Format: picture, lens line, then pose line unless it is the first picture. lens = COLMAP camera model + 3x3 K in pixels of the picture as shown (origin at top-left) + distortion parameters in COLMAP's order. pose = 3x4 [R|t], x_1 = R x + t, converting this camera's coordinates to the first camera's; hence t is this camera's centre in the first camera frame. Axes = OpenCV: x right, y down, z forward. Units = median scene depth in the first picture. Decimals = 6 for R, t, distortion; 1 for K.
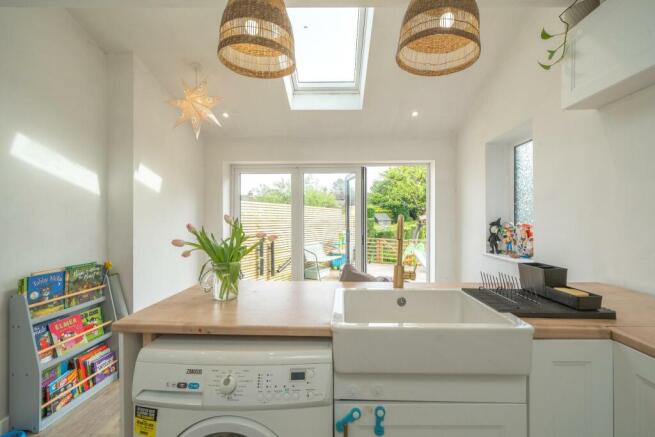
lens RADIAL K [[286.5, 0, 327.5], [0, 286.5, 218.5], [0, 0, 1]] dist [0.000983, 0.000044]
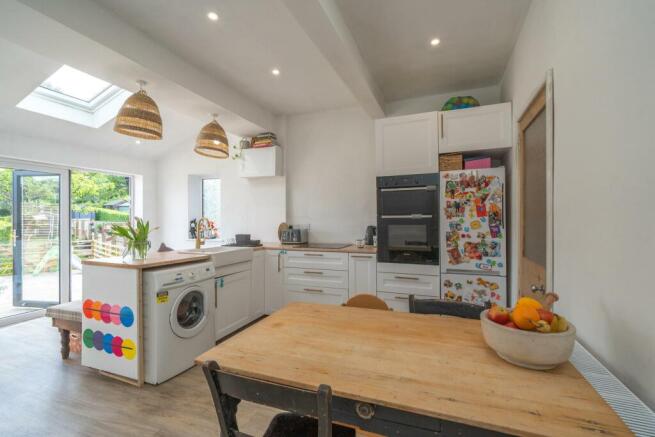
lens RADIAL K [[287.3, 0, 338.7], [0, 287.3, 220.8], [0, 0, 1]] dist [-0.001232, -0.000256]
pose [[0.321574, -0.002641, 0.946881, -0.878324], [-0.004077, 0.999983, 0.004174, 0.001627], [-0.946876, -0.005203, 0.321557, -0.451924]]
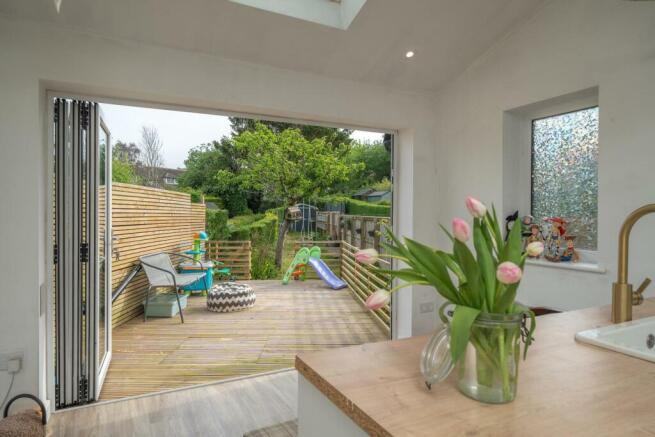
lens RADIAL K [[422.7, 0, 339.1], [0, 422.7, 217.1], [0, 0, 1]] dist [0.000598, 0.000236]
pose [[0.864965, 0.001715, 0.501829, -0.427808], [-0.009634, 0.999867, 0.013188, 0.005869], [-0.501740, -0.016242, 0.864866, 0.285349]]
